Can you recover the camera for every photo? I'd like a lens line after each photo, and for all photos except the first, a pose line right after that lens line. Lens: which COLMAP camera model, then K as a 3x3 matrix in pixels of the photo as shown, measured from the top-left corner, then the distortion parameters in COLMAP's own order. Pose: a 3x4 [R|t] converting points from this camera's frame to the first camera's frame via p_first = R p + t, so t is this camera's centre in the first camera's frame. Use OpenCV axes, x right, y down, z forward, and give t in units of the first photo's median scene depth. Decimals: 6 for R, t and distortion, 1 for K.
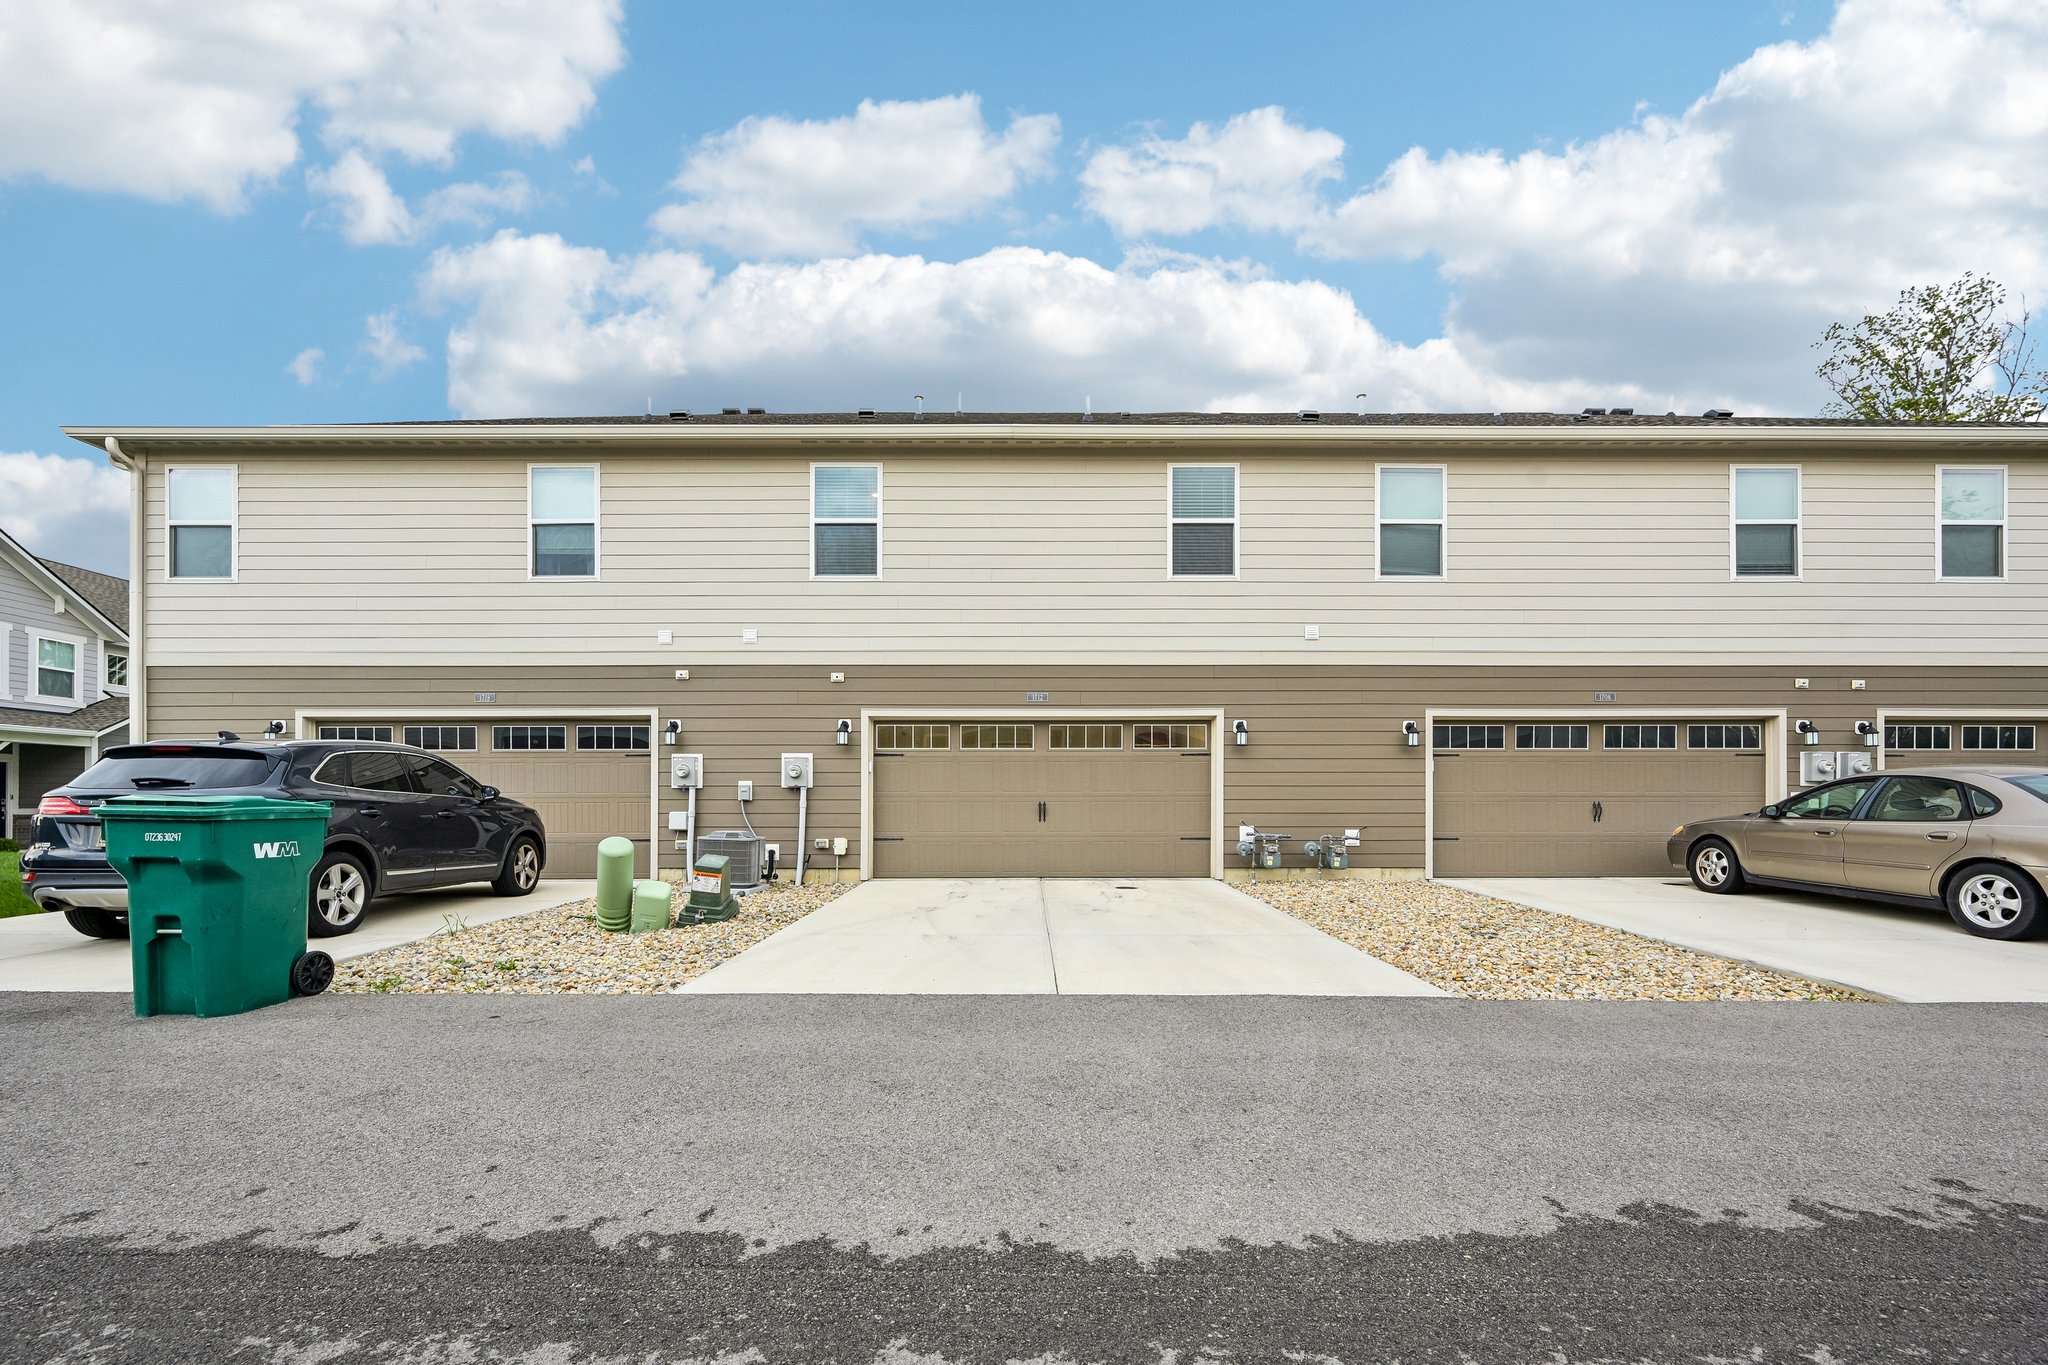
lens RADIAL K [[820.0, 0, 1027.8], [0, 820.0, 745.2], [0, 0, 1]] dist [0.009116, 0.000353]
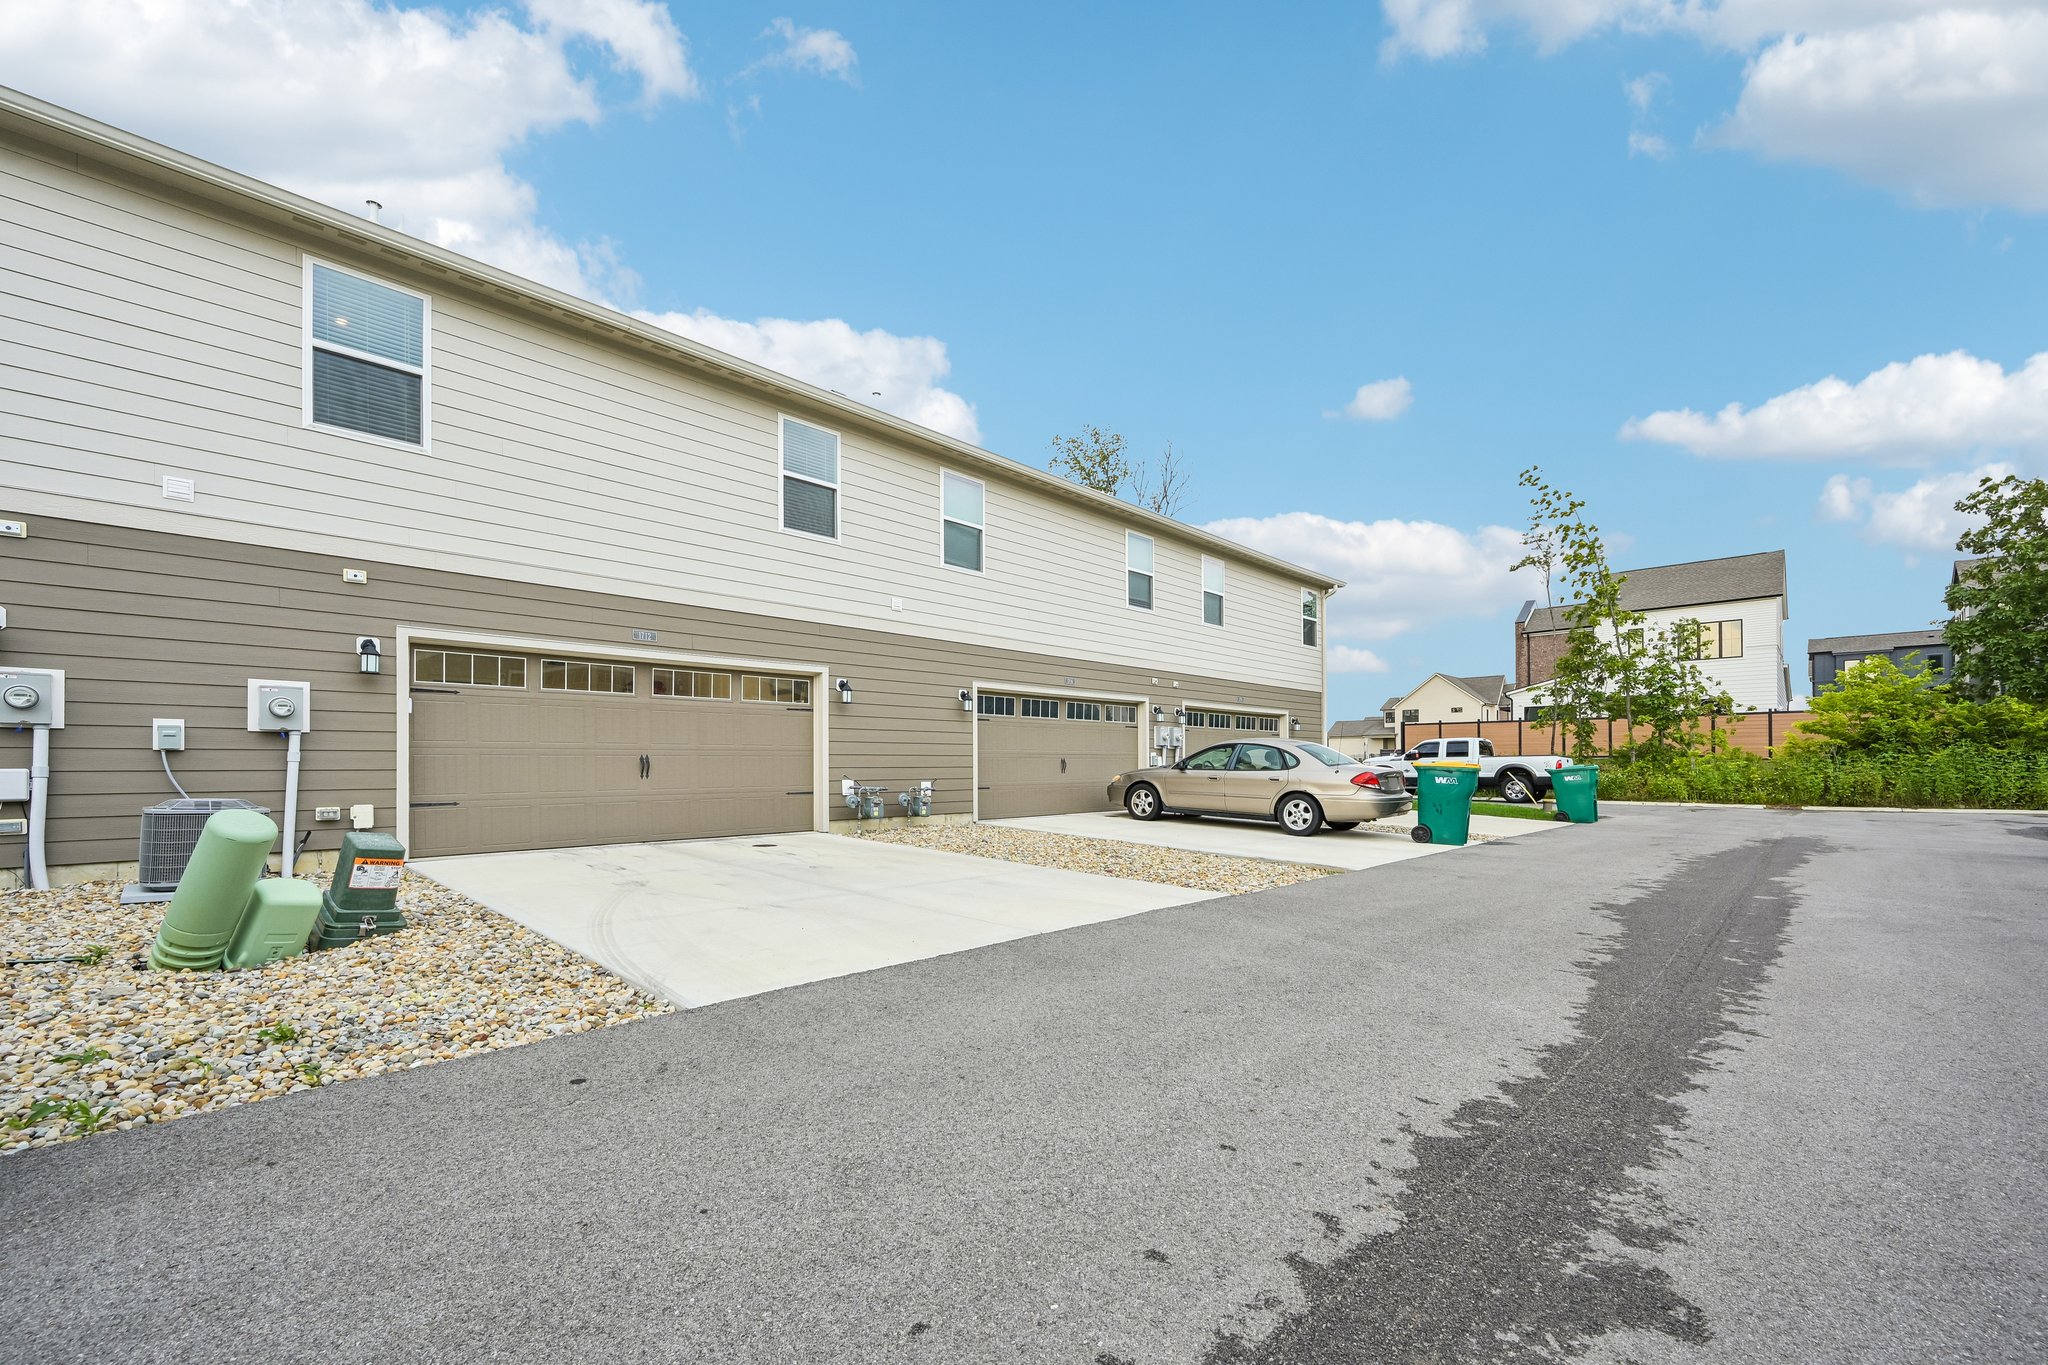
lens RADIAL K [[809.5, 0, 1022.1], [0, 809.5, 688.3], [0, 0, 1]] dist [0.000791, 0.000227]
pose [[0.711758, 0.065146, 0.699397, -0.309207], [-0.055385, 0.997795, -0.036577, 0.006977], [-0.700238, -0.012702, 0.713797, 0.104281]]
